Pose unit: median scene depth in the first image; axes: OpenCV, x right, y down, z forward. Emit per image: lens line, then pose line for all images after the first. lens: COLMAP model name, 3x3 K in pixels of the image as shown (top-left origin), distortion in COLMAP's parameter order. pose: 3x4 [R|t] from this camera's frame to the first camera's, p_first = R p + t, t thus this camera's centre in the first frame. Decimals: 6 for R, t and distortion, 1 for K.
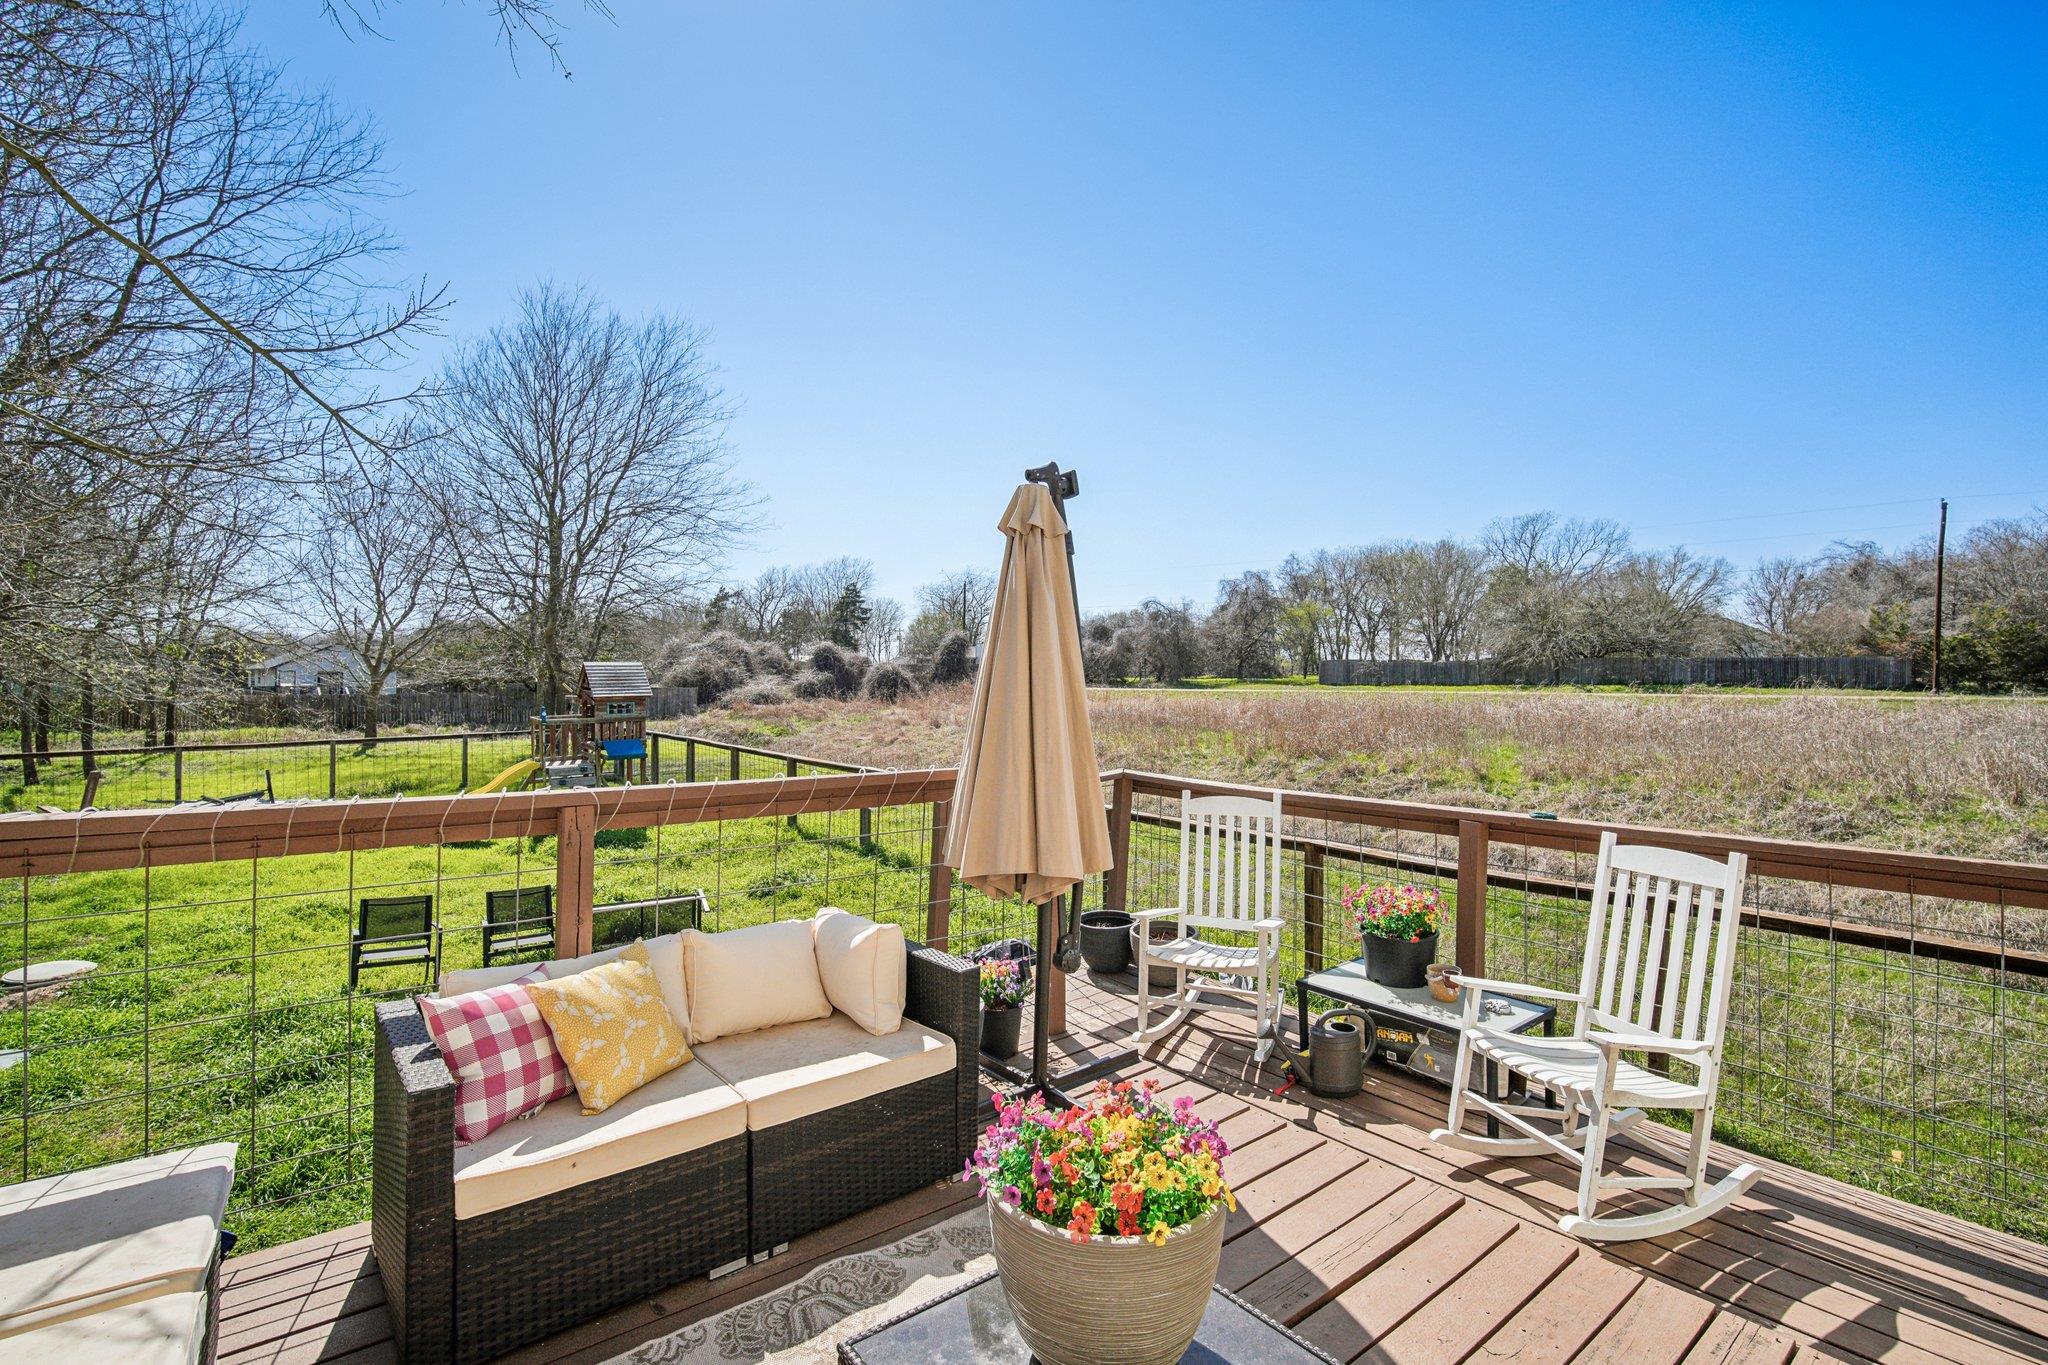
lens RADIAL K [[913.1, 0, 1032.1], [0, 913.1, 649.0], [0, 0, 1]] dist [-0.003575, -0.000093]
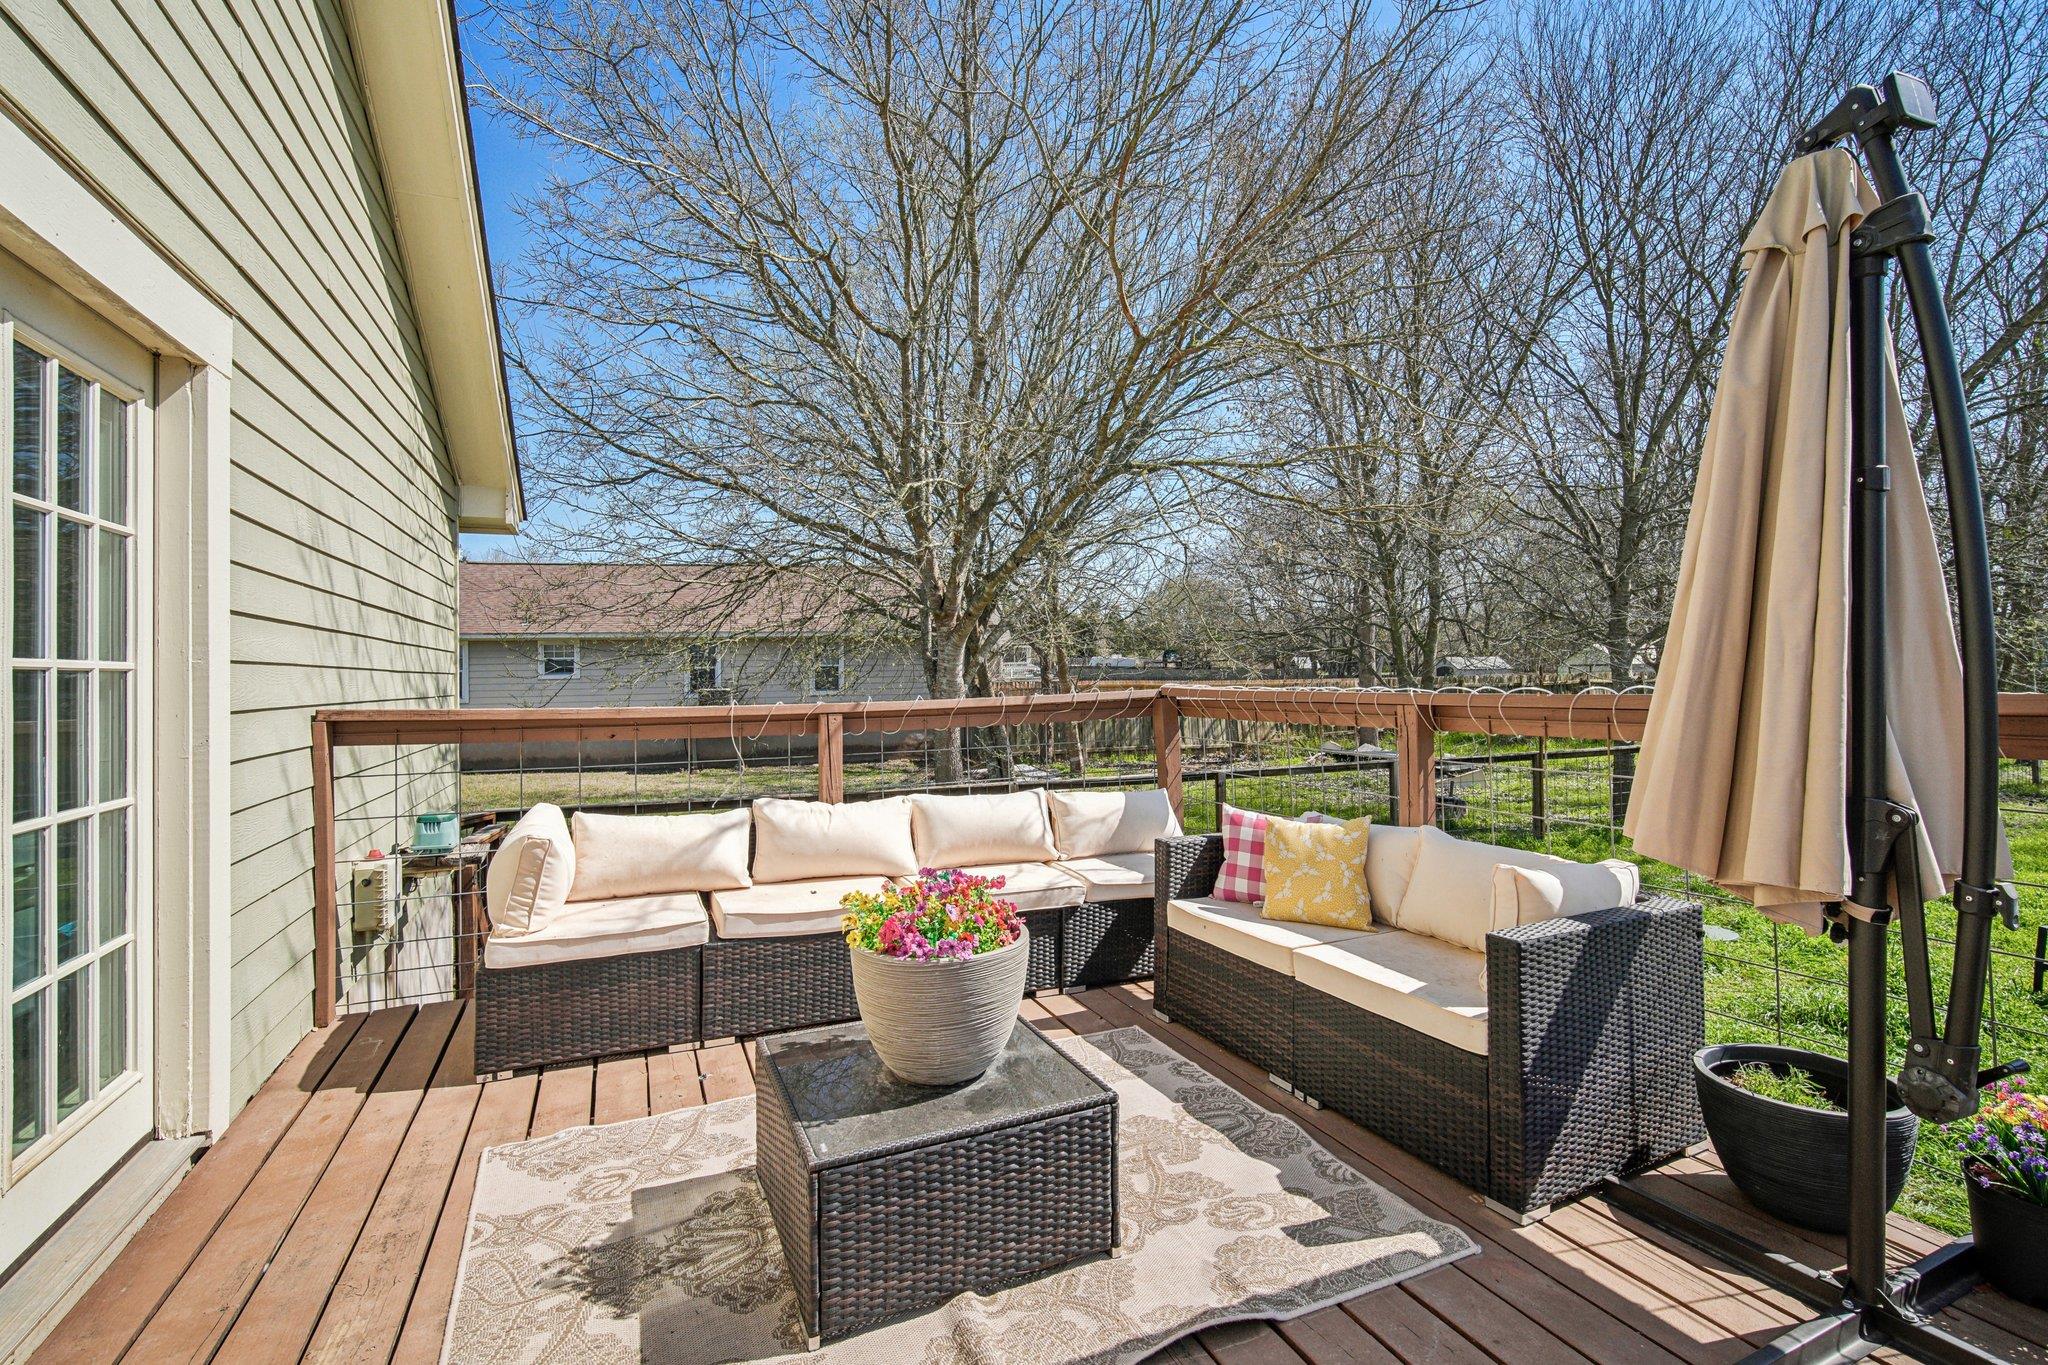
lens RADIAL K [[933.1, 0, 1032.5], [0, 933.1, 655.8], [0, 0, 1]] dist [-0.021229, 0.009251]
pose [[-0.251528, -0.030844, -0.967358, 0.892233], [0.057212, 0.997270, -0.046673, 0.169294], [0.966158, -0.067084, -0.249077, 1.004232]]
